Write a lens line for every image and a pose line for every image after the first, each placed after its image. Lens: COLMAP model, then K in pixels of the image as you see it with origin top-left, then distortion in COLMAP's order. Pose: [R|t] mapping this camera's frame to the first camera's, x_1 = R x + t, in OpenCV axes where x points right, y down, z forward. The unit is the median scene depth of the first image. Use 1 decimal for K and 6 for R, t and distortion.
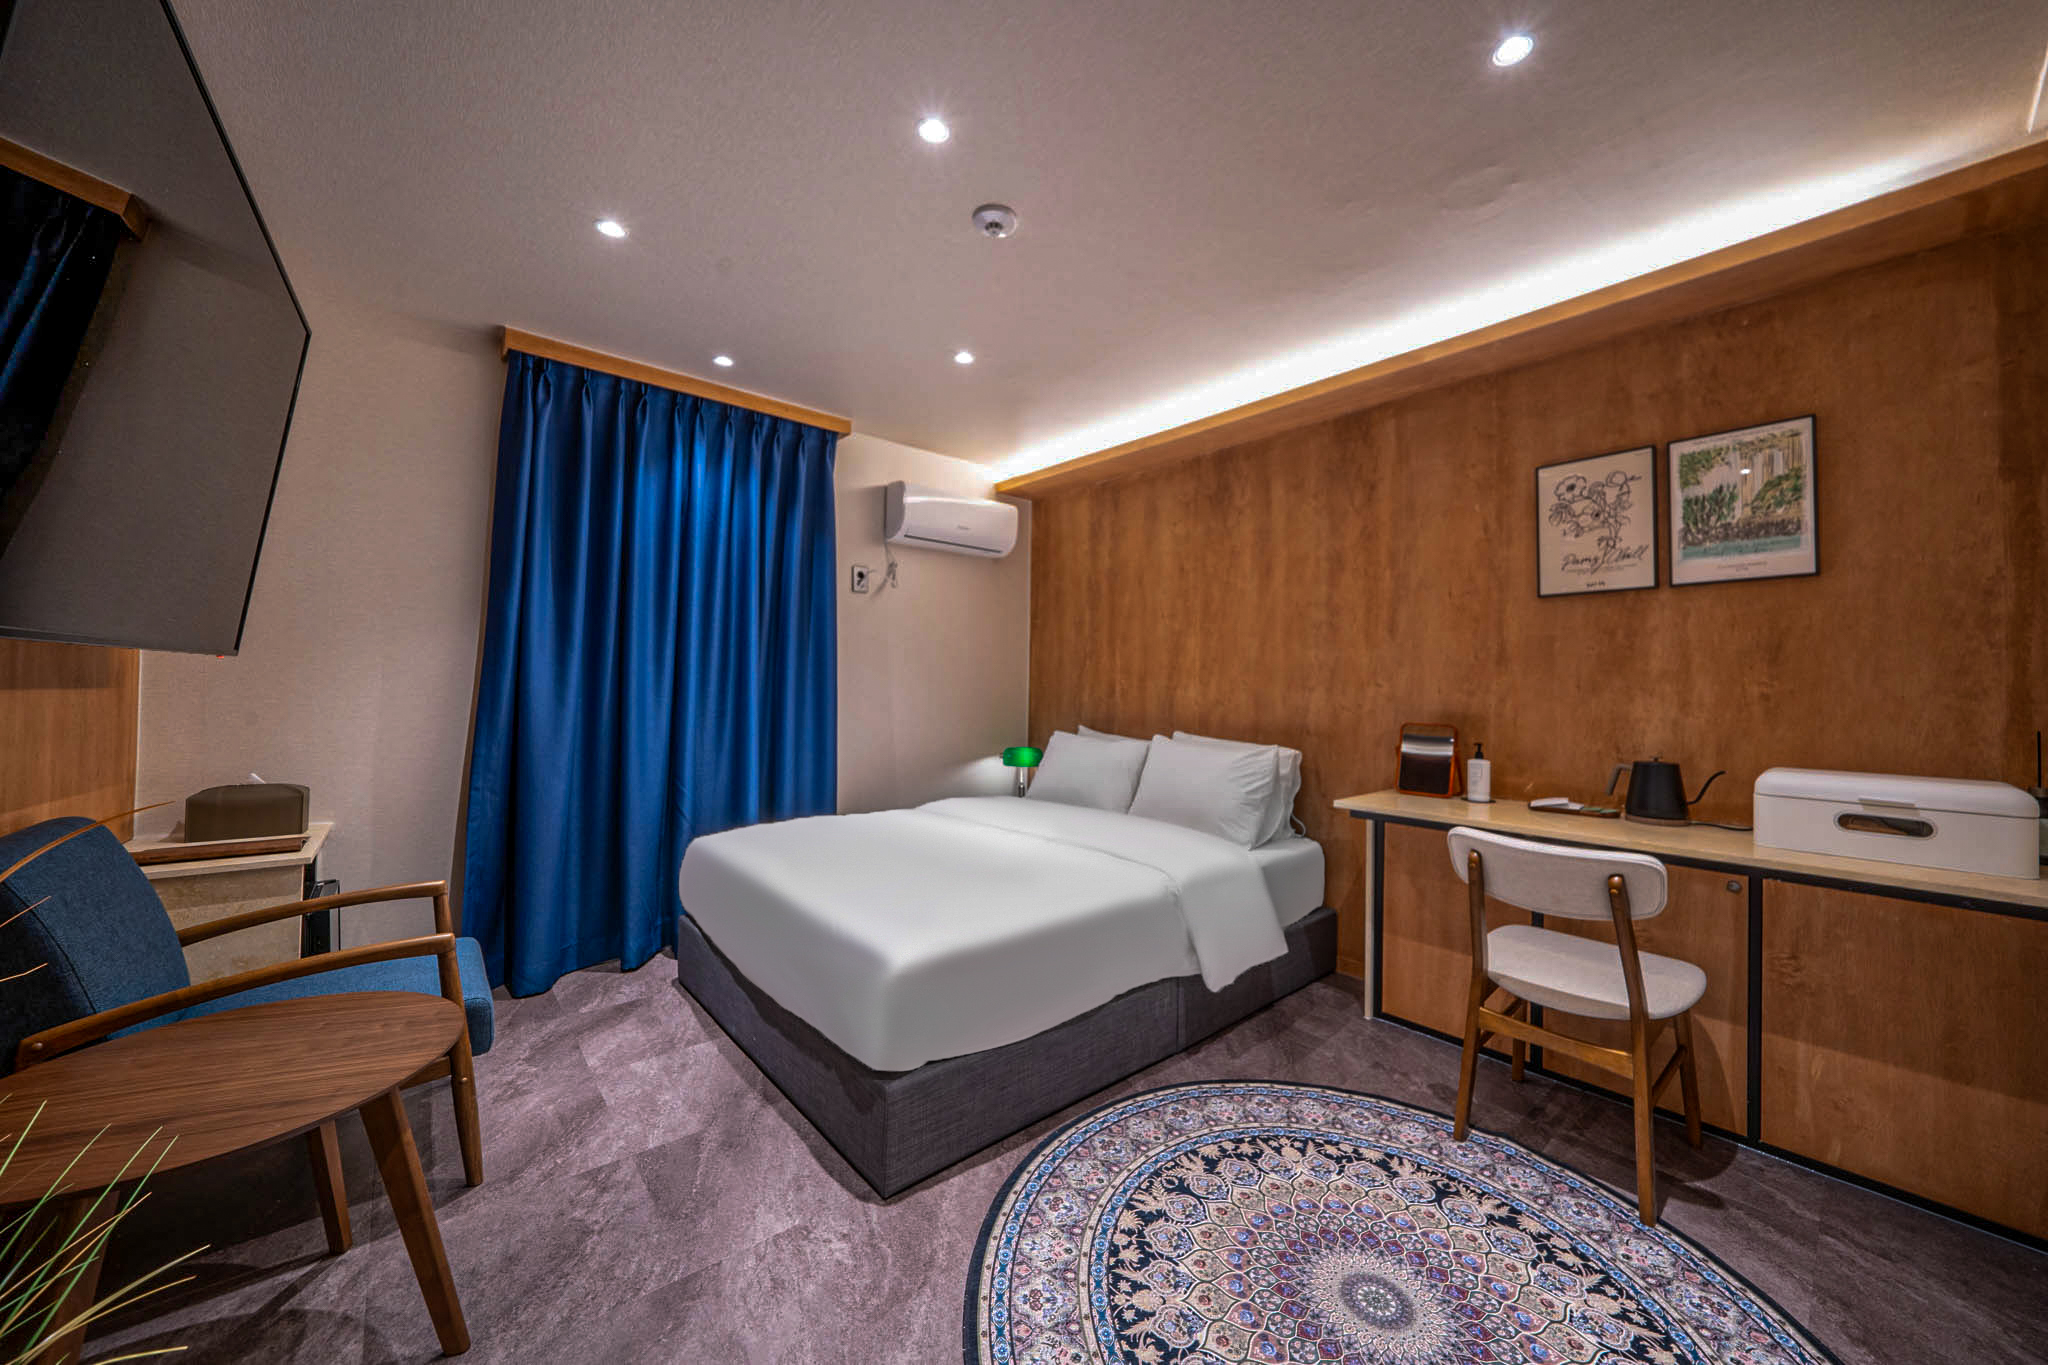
lens RADIAL K [[709.6, 0, 1028.2], [0, 709.6, 670.9], [0, 0, 1]] dist [0.000325, 0.000027]
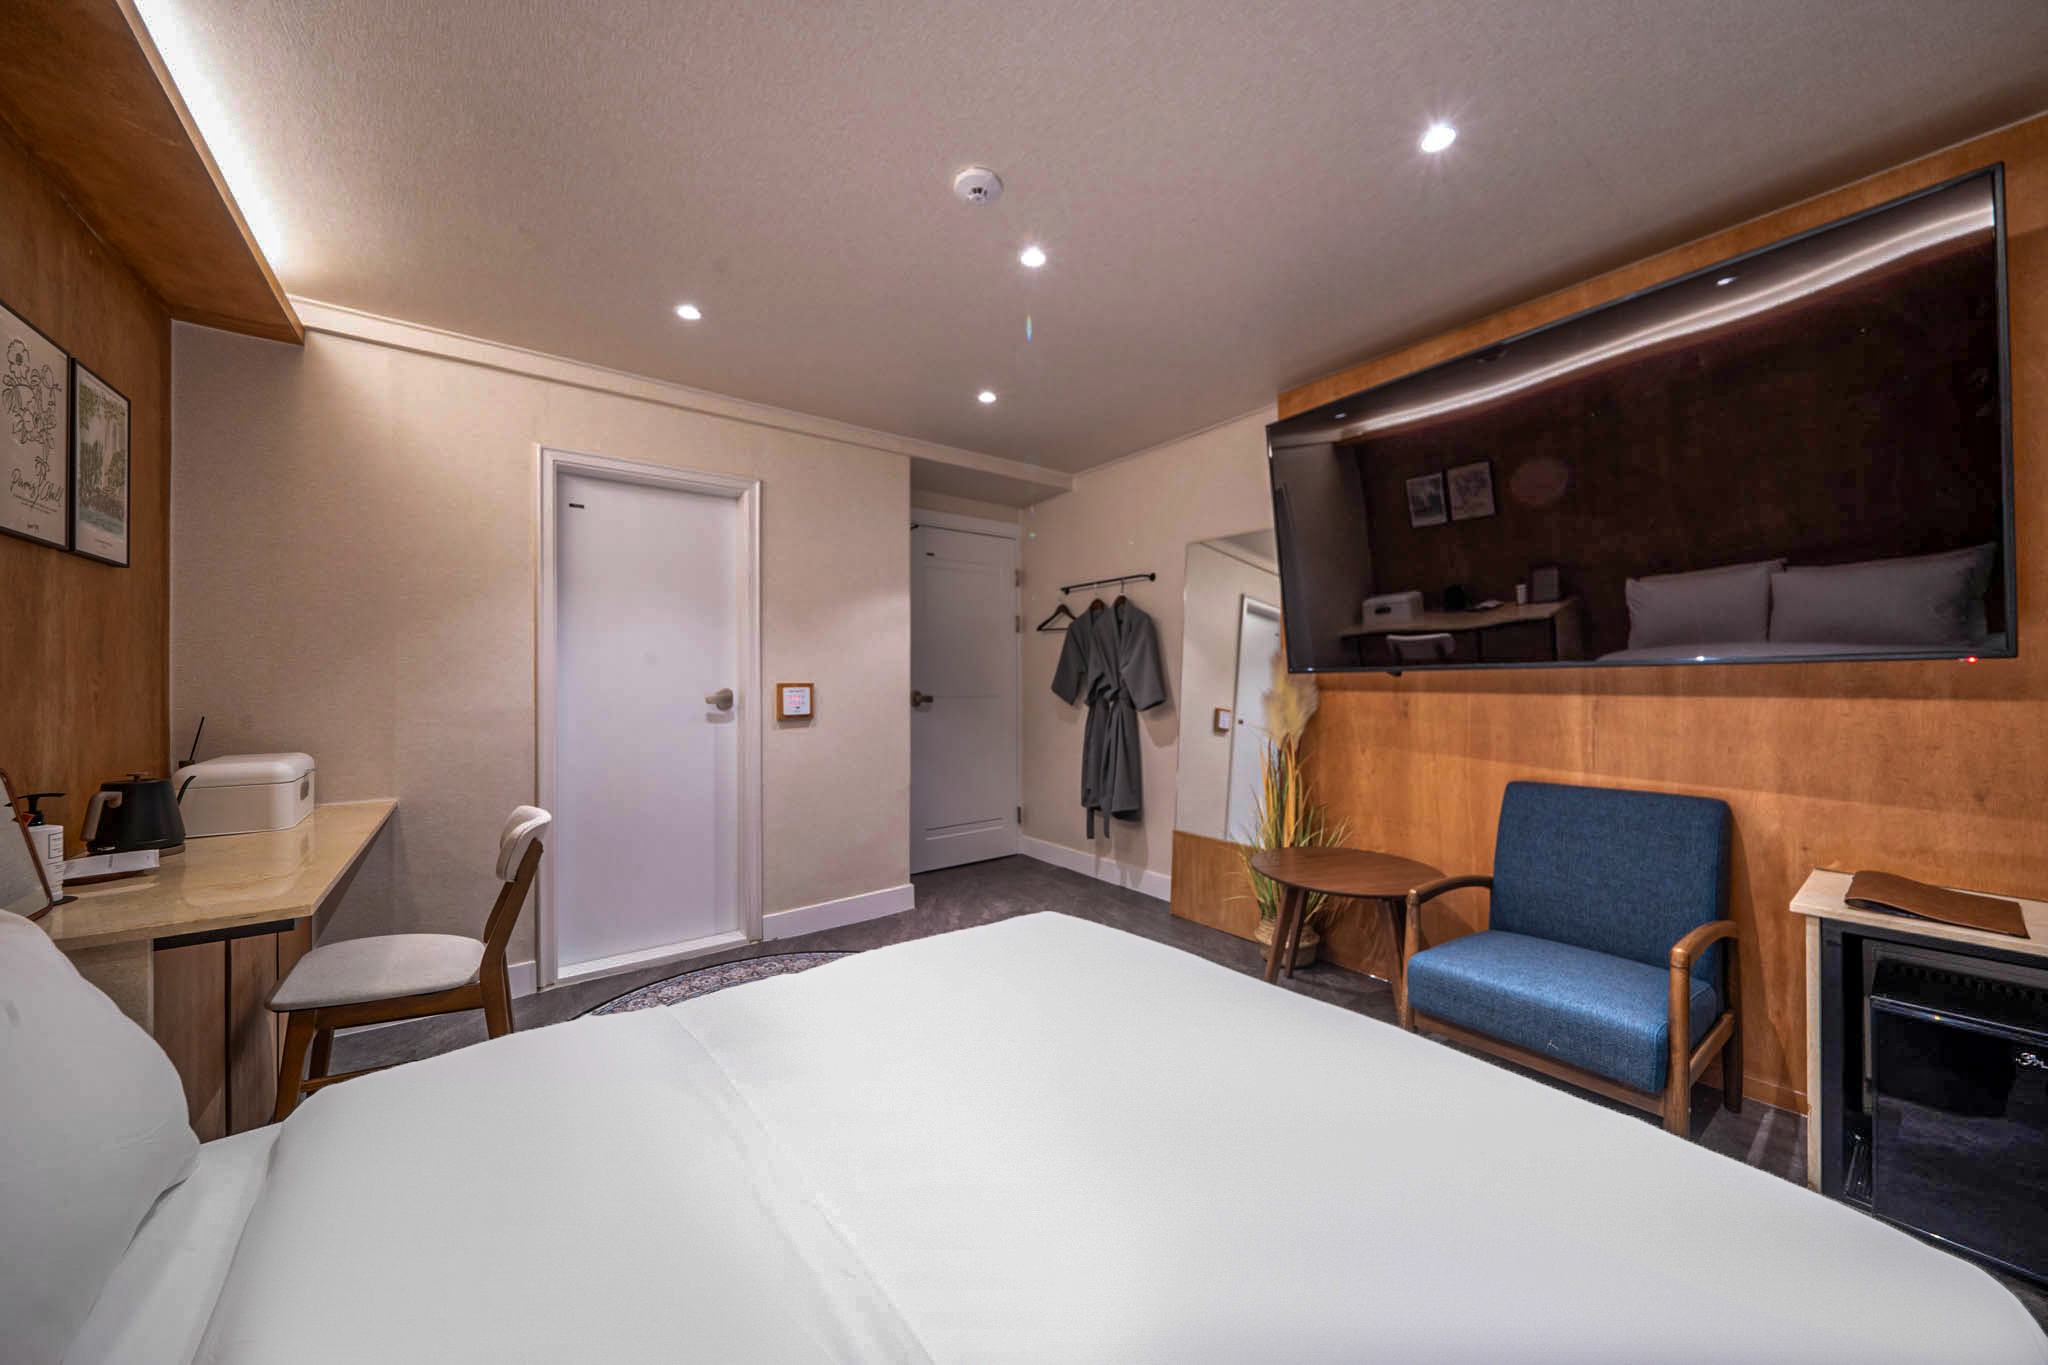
lens RADIAL K [[721.1, 0, 1023.3], [0, 721.1, 678.2], [0, 0, 1]] dist [-0.005331, -0.000100]
pose [[-0.998624, -0.005087, 0.052189, -0.104297], [-0.006562, 0.999582, -0.028145, 0.022418], [-0.052024, -0.028449, -0.998240, 1.301524]]
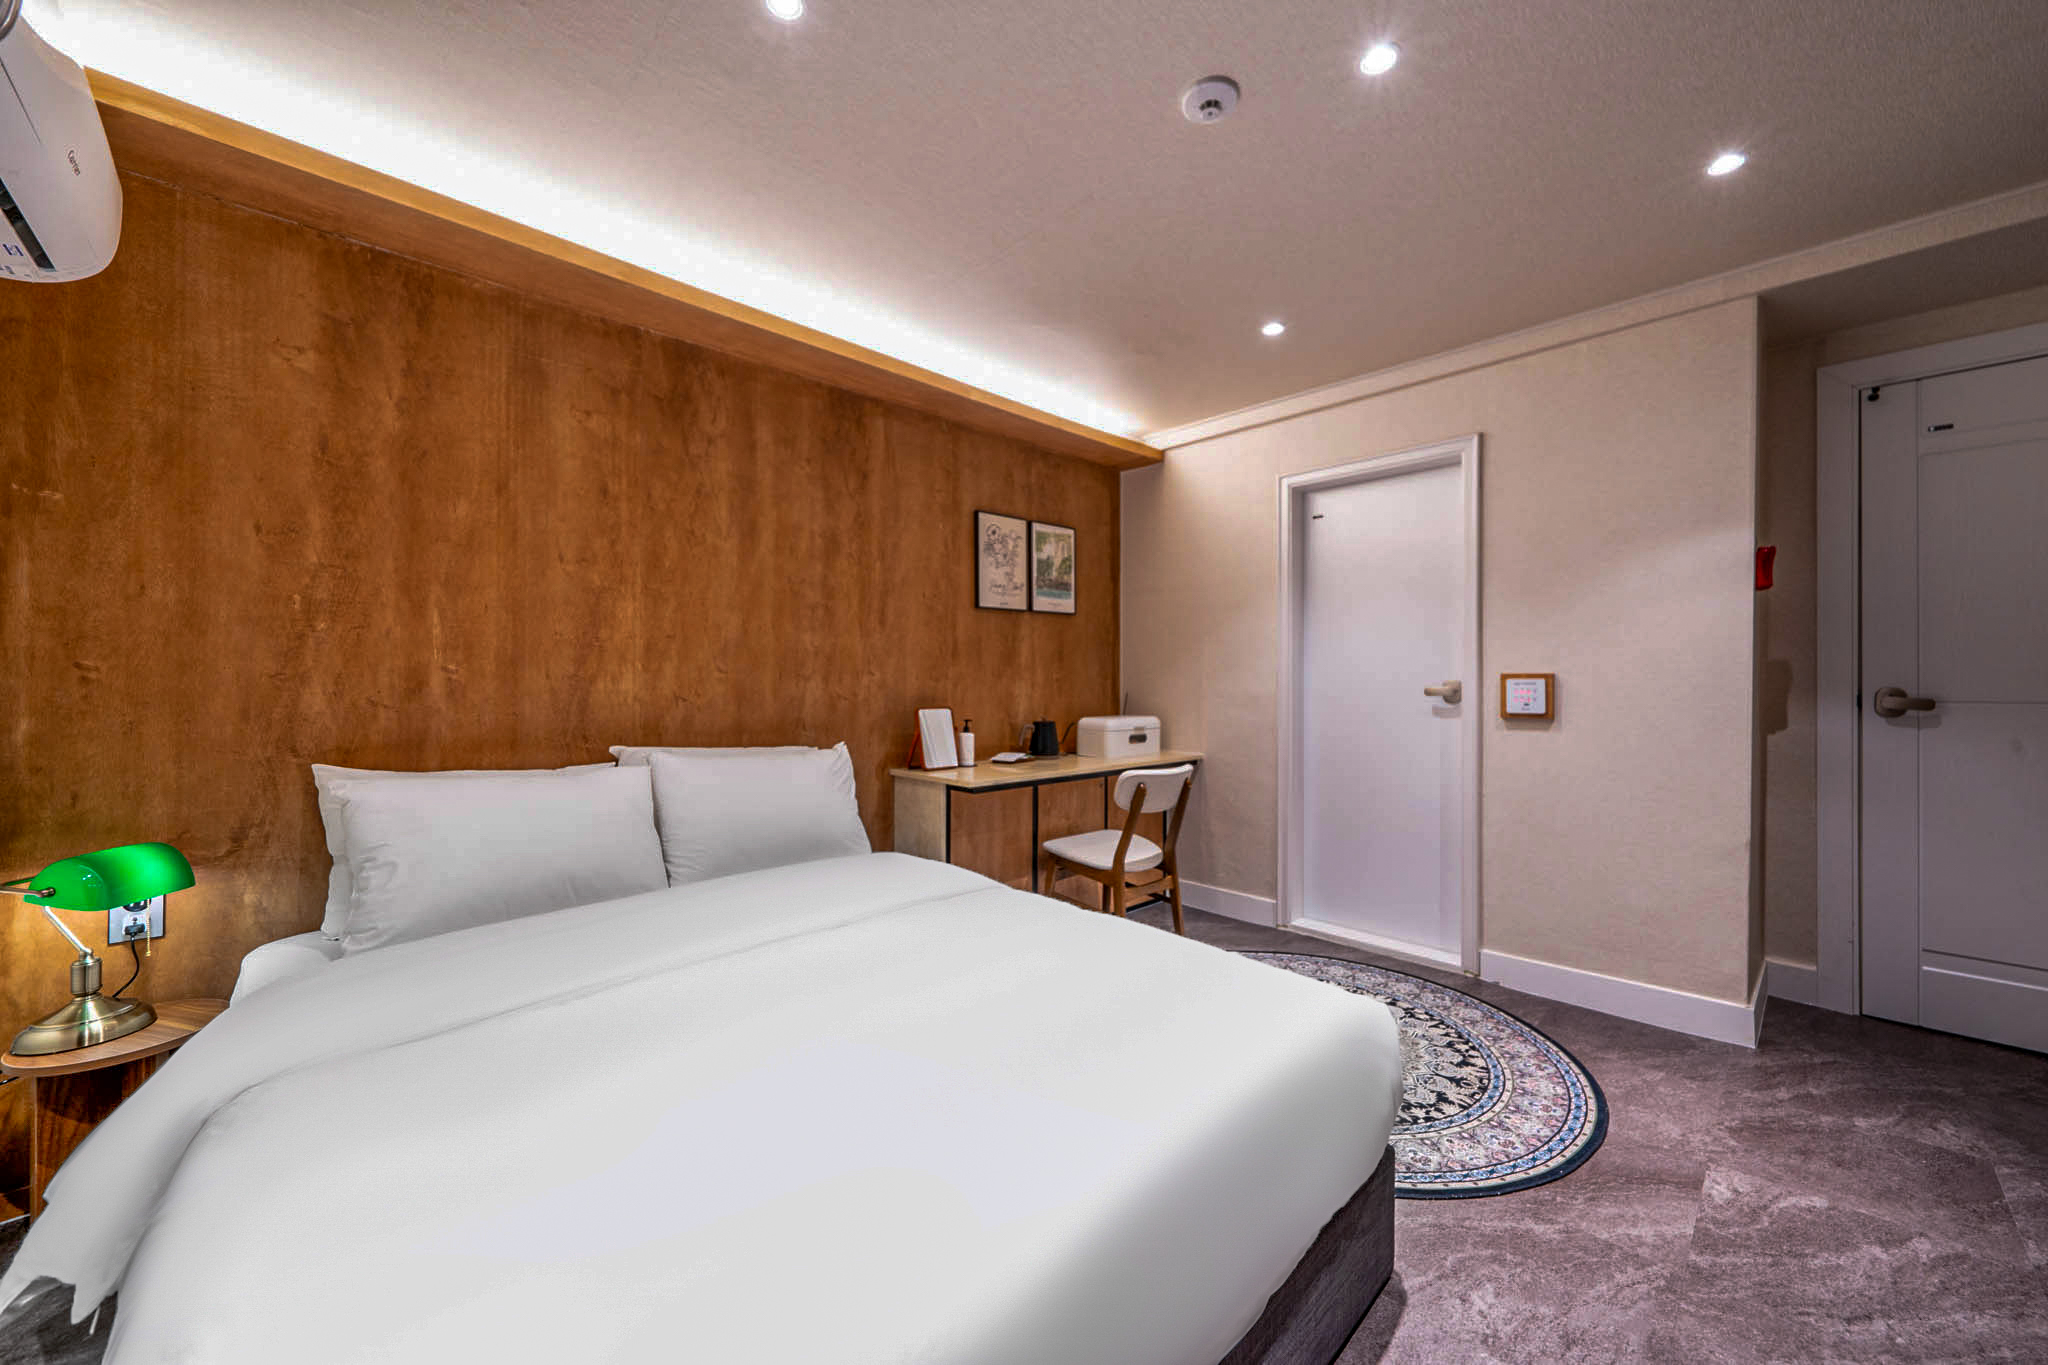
lens RADIAL K [[760.1, 0, 1018.1], [0, 760.1, 676.5], [0, 0, 1]] dist [0.000312, -0.000025]
pose [[-0.046400, -0.008872, 0.998884, -0.617913], [-0.023345, 0.999697, 0.007795, 0.011271], [-0.998650, -0.022957, -0.046593, 0.850326]]
